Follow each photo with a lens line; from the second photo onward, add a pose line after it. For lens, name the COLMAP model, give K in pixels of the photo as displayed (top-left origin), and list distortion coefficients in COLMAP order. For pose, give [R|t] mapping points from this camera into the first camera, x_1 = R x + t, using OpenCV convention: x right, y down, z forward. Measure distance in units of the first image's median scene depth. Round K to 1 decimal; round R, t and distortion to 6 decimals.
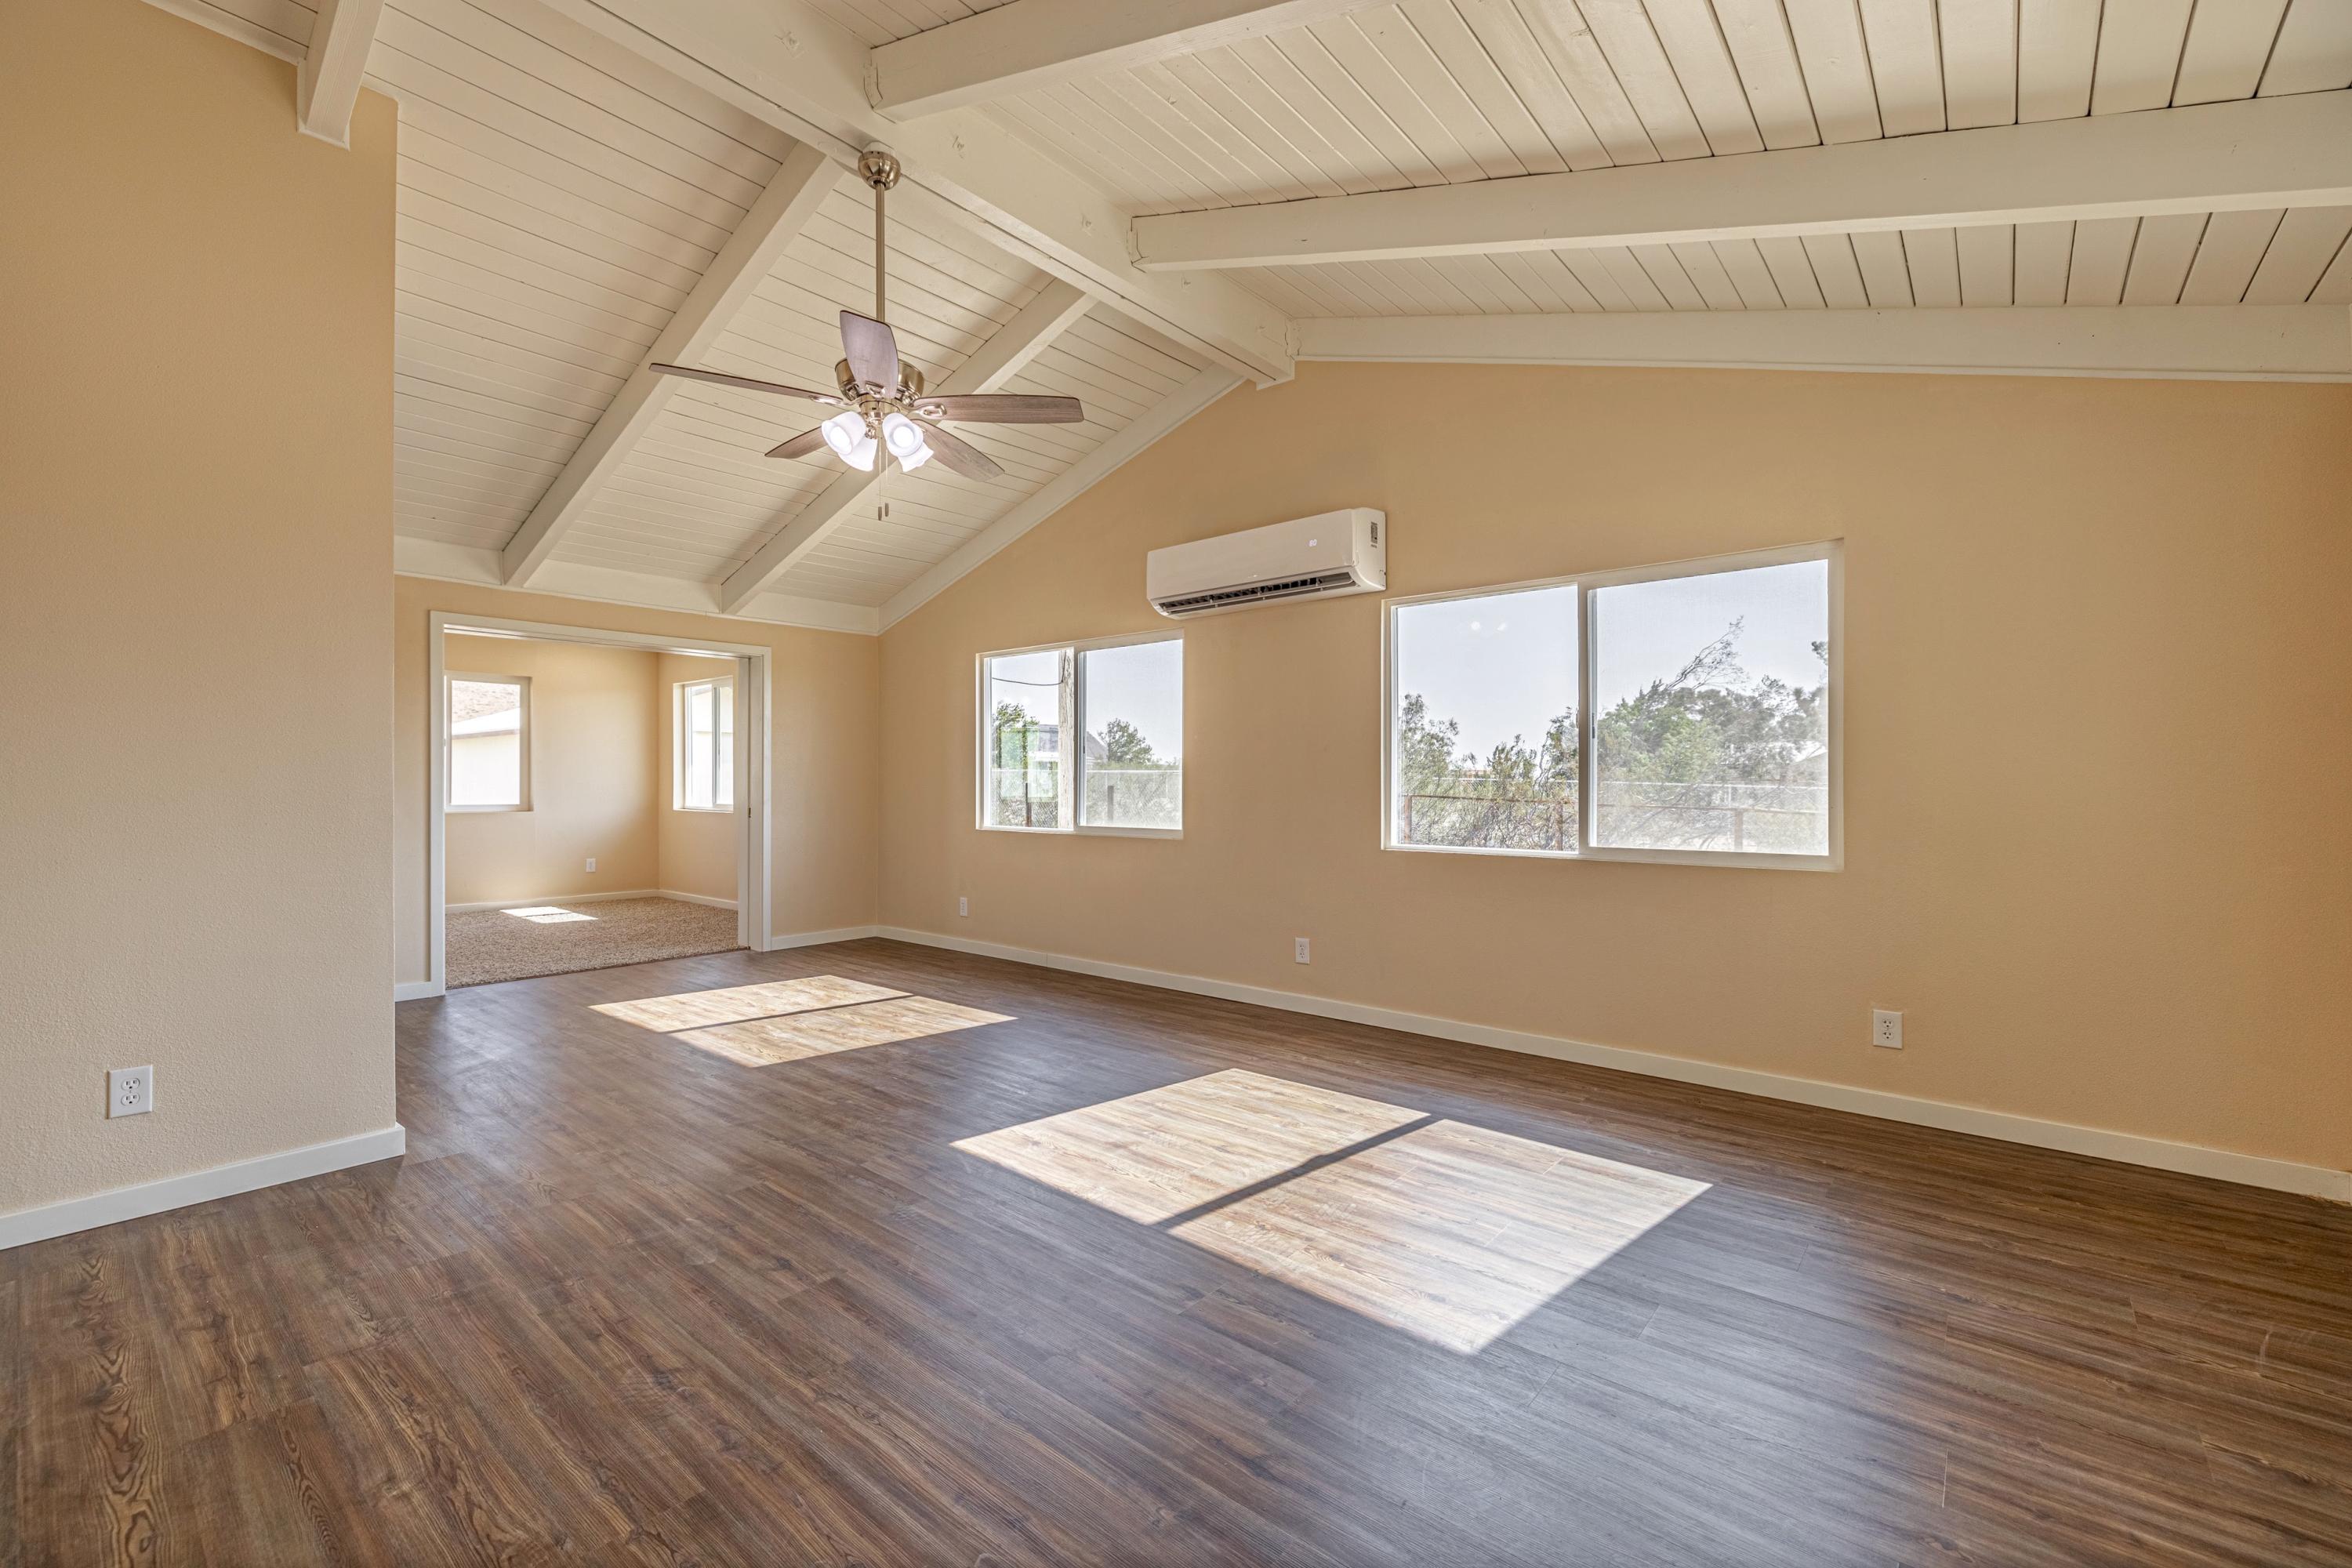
lens RADIAL K [[978.7, 0, 1152.6], [0, 978.7, 787.1], [0, 0, 1]] dist [0.000922, -0.000099]
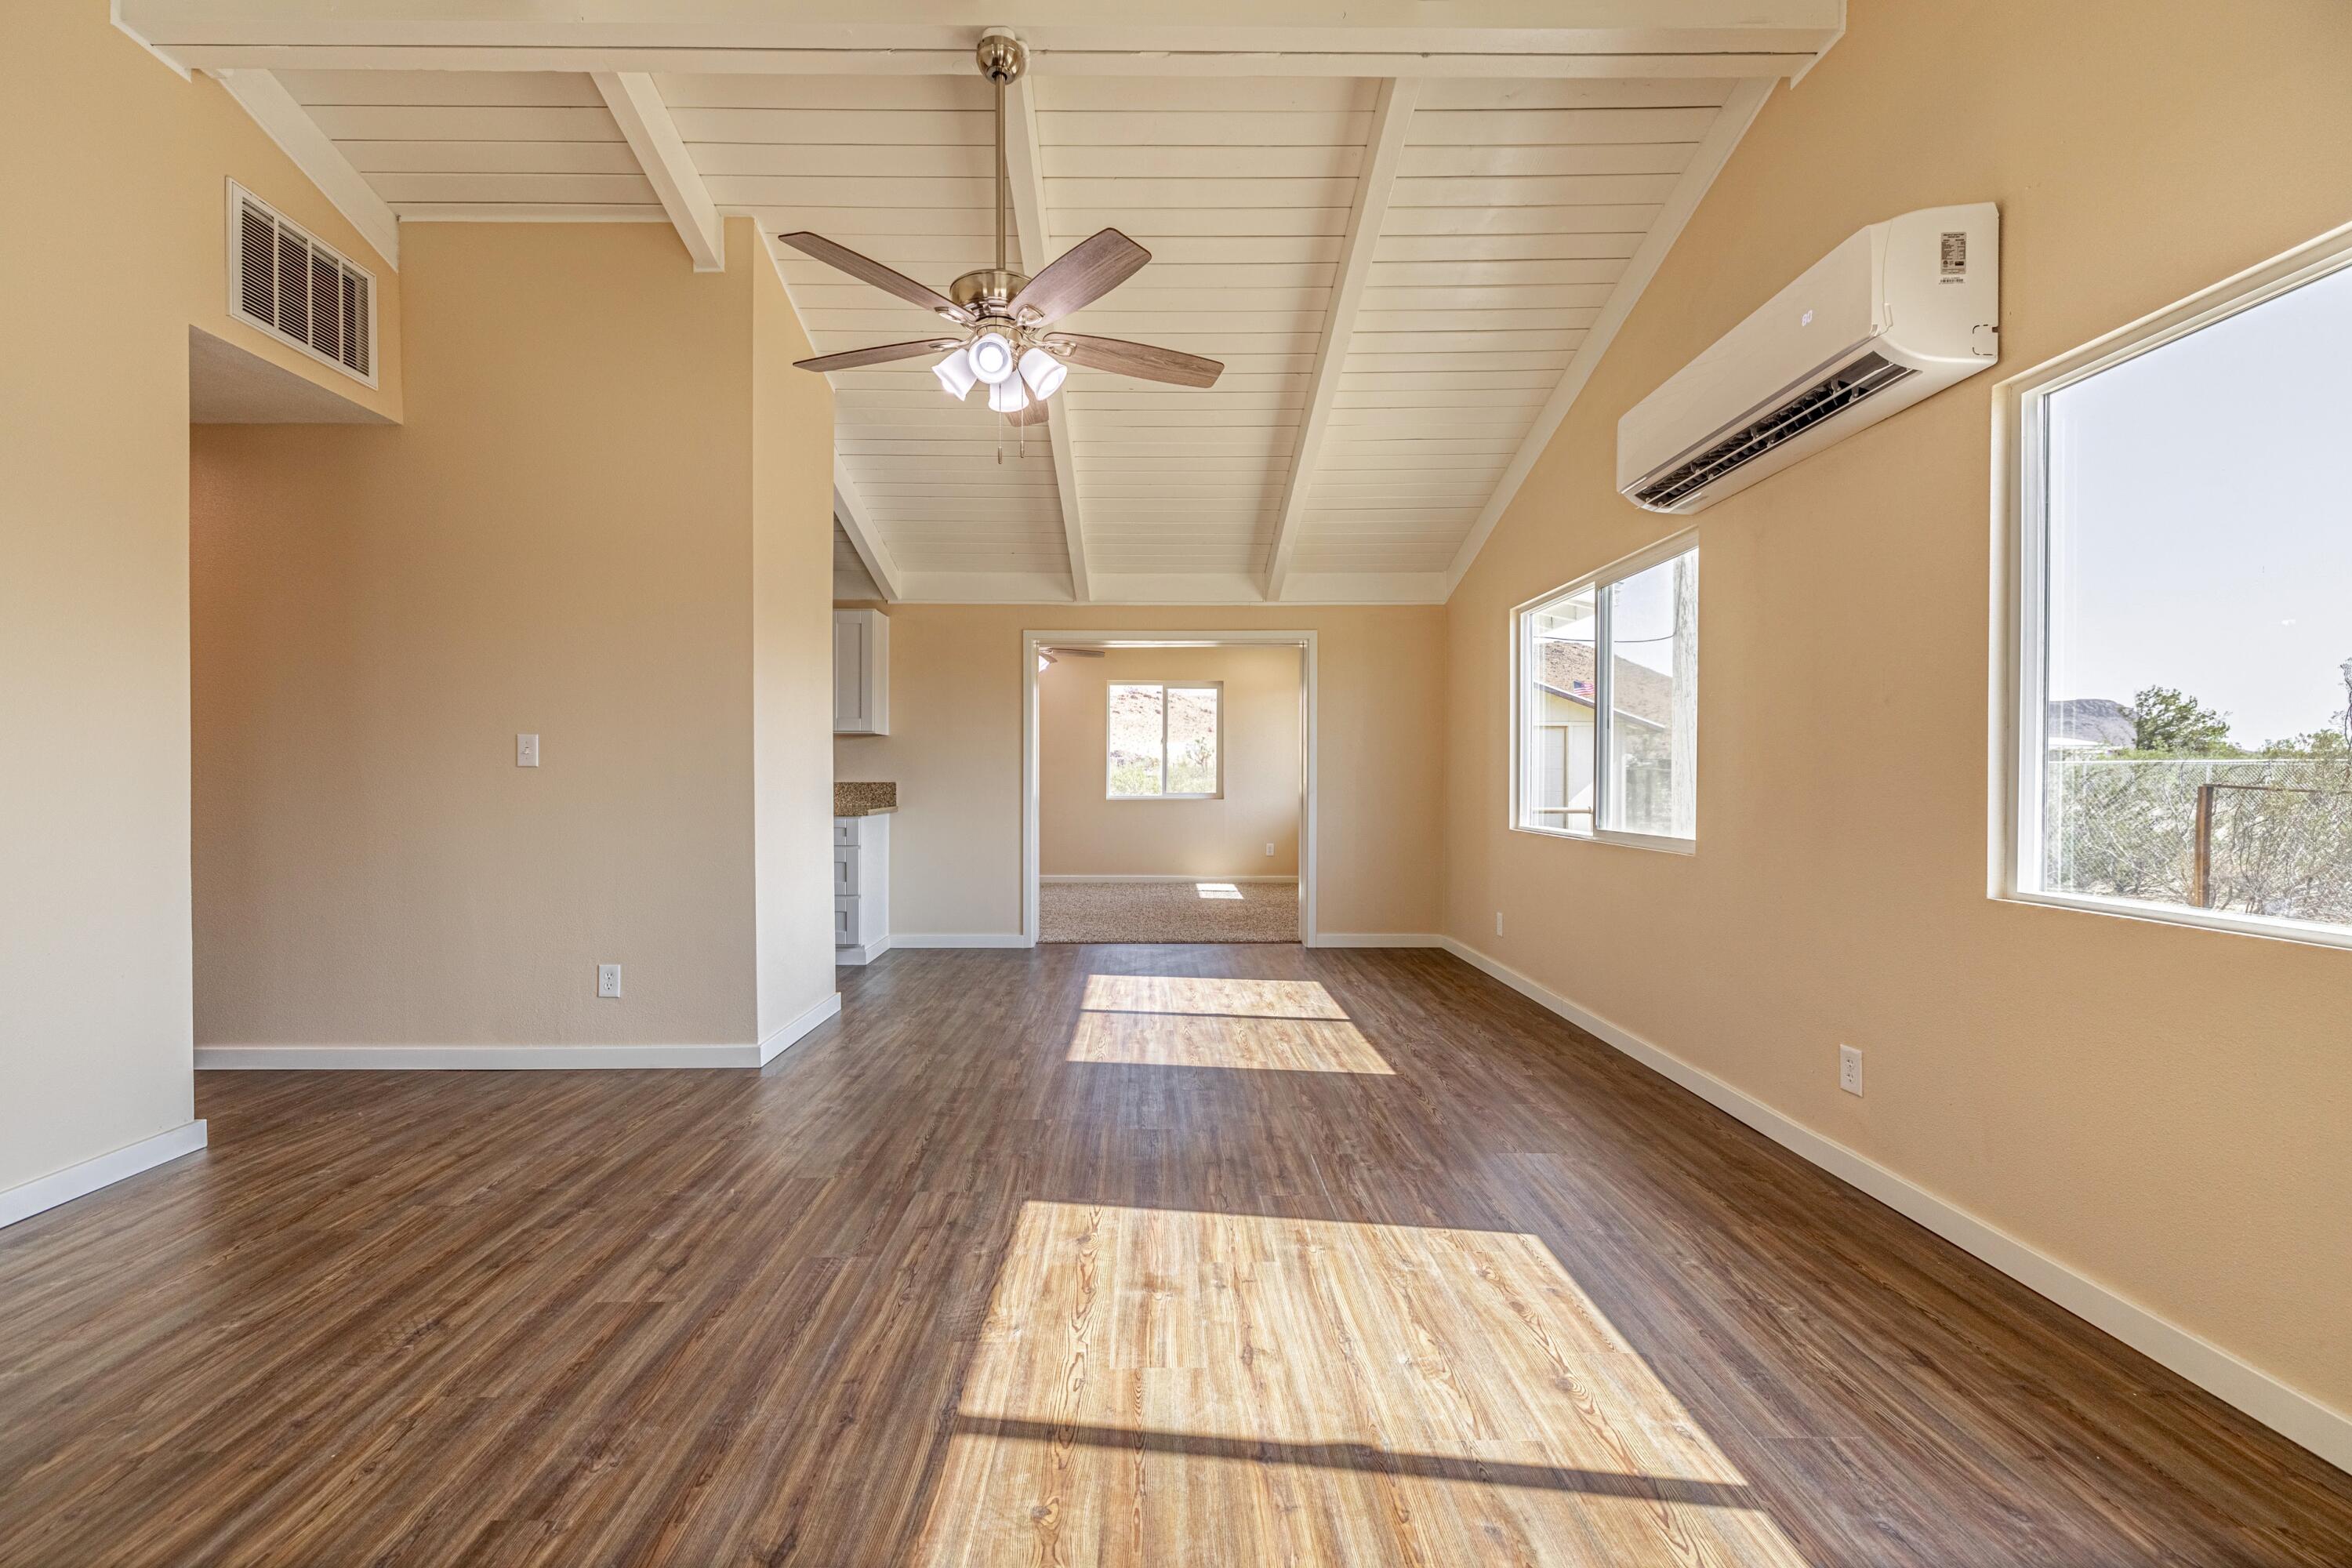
lens RADIAL K [[983.1, 0, 1157.5], [0, 983.1, 786.3], [0, 0, 1]] dist [0.003070, 0.000123]
pose [[0.662831, 0.007215, -0.748734, 0.466262], [-0.003889, 0.999973, 0.006193, 0.009025], [0.748759, -0.001193, 0.662842, 0.517456]]
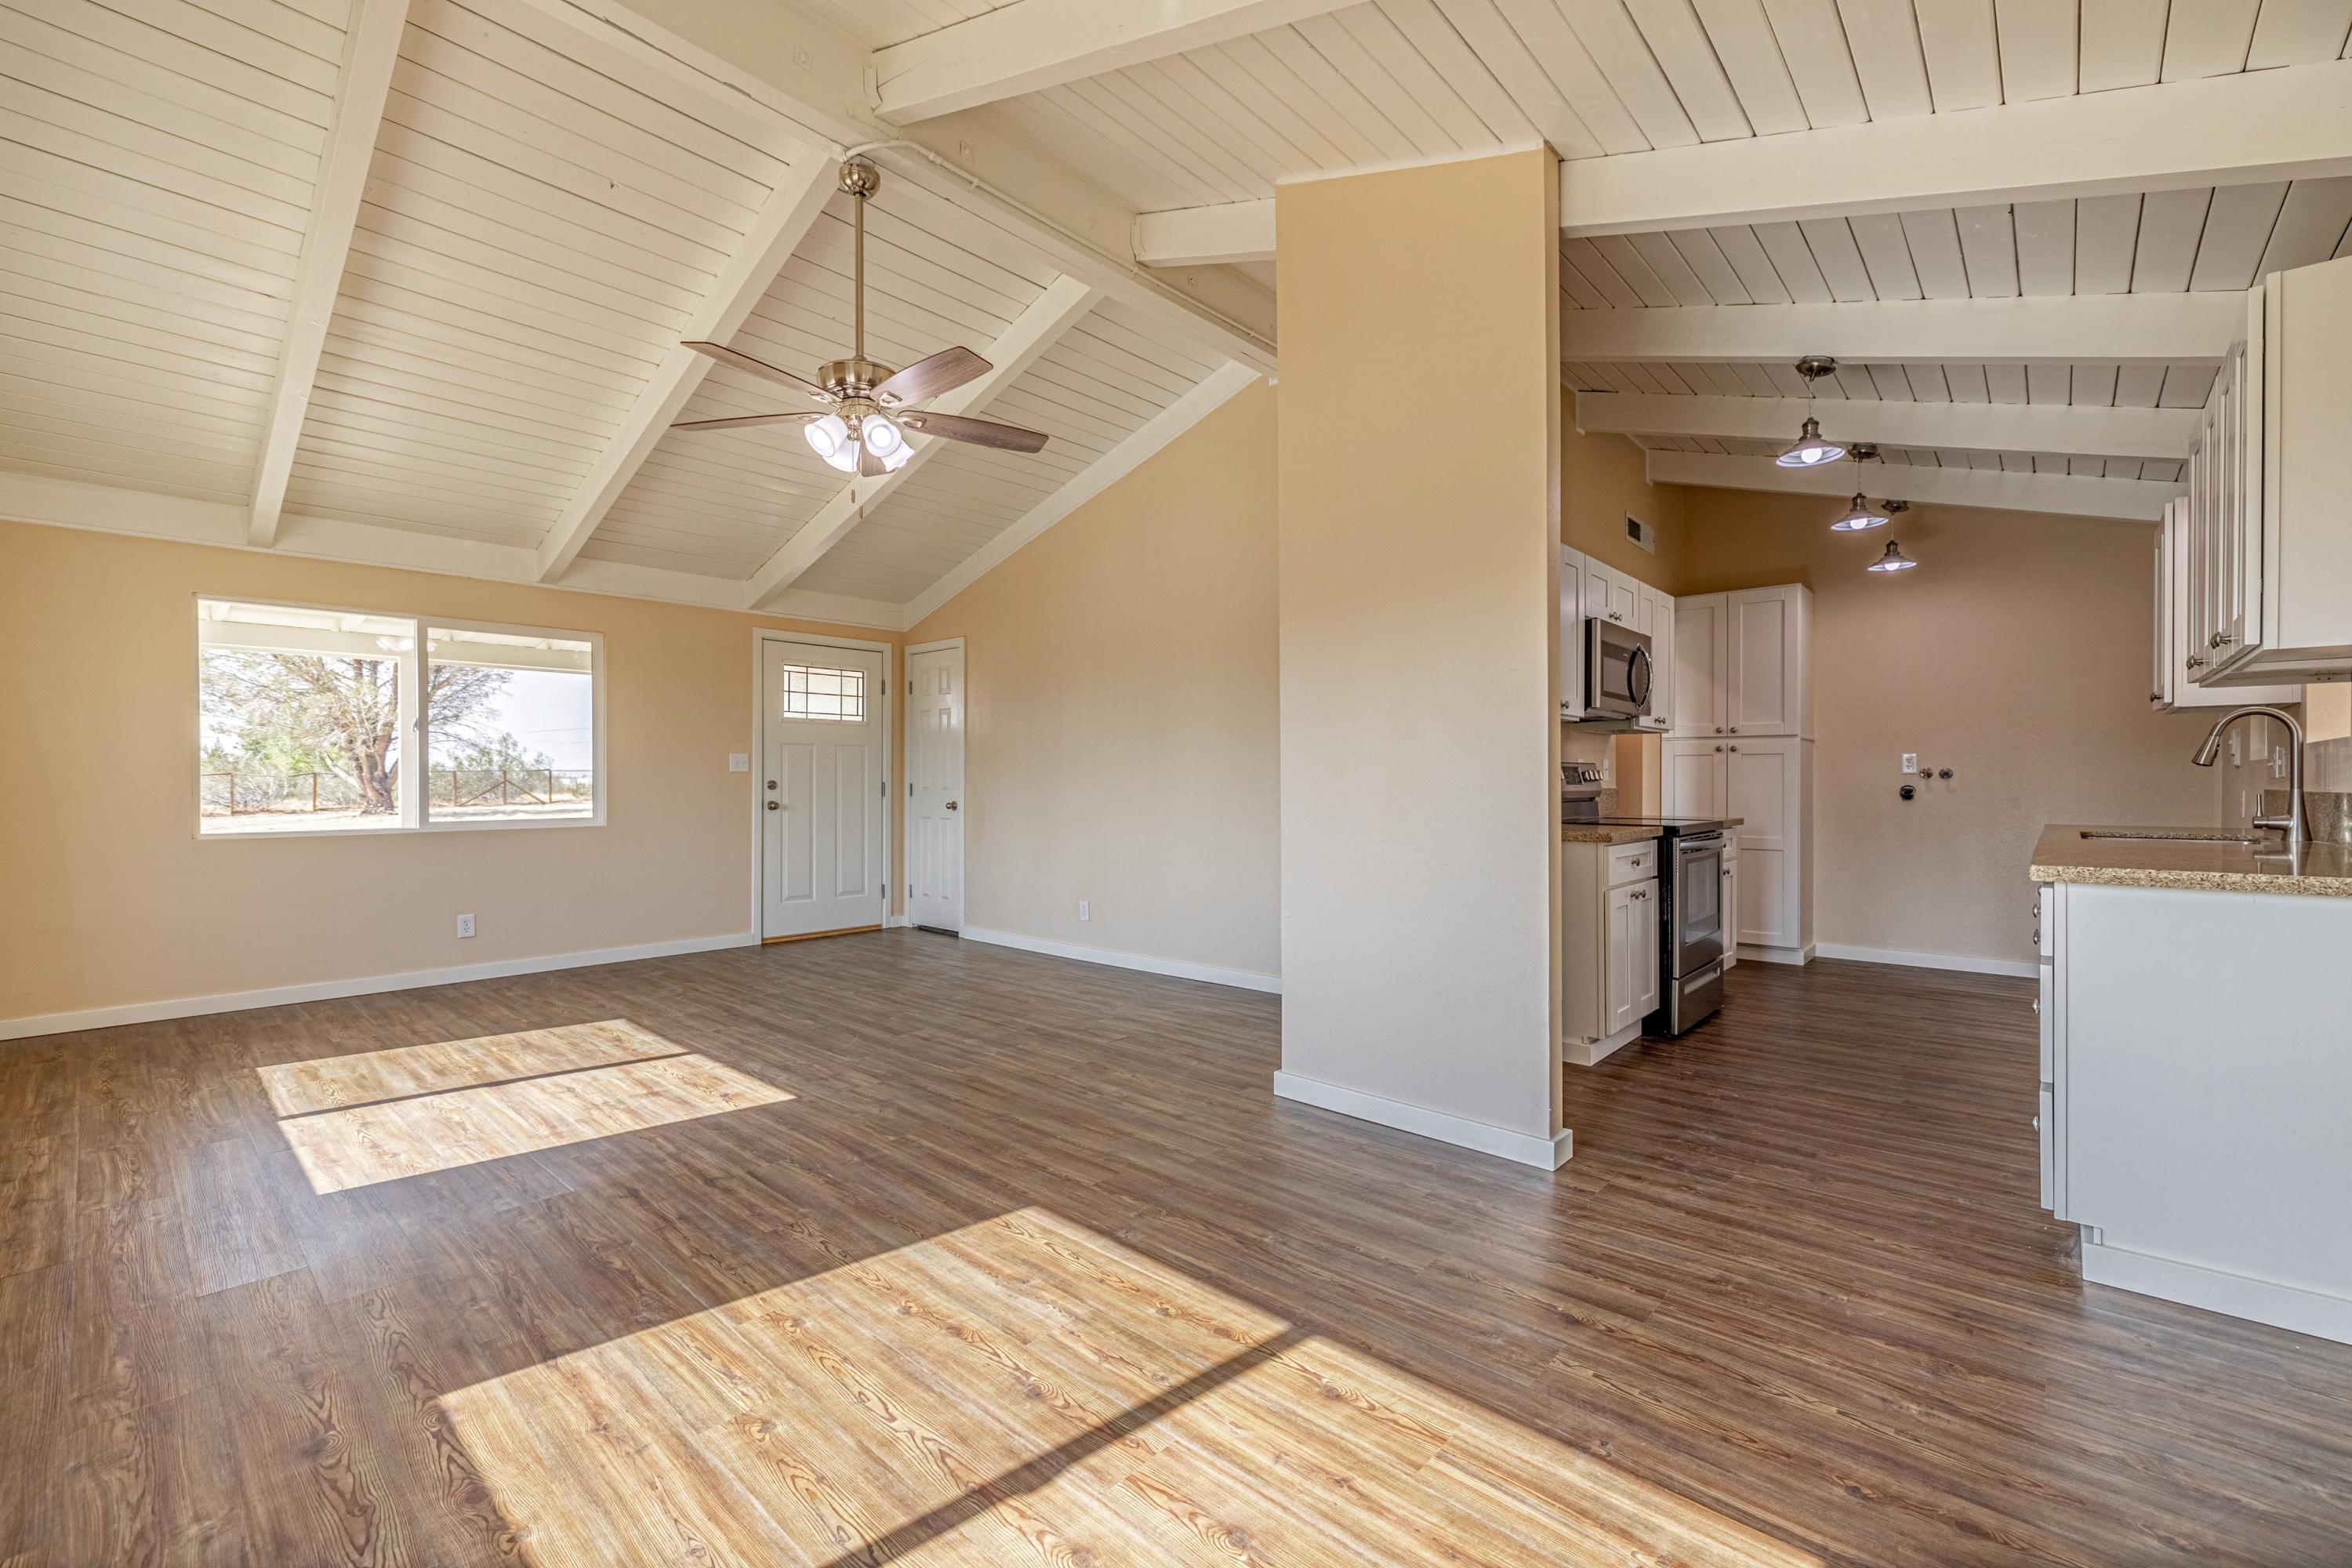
lens RADIAL K [[978.7, 0, 1152.6], [0, 978.7, 787.1], [0, 0, 1]] dist [0.000922, -0.000099]
pose [[-0.999470, 0.002333, 0.032455, -0.616178], [0.002571, 0.999970, 0.007299, 0.007012], [-0.032437, 0.007379, -0.999447, 2.009658]]
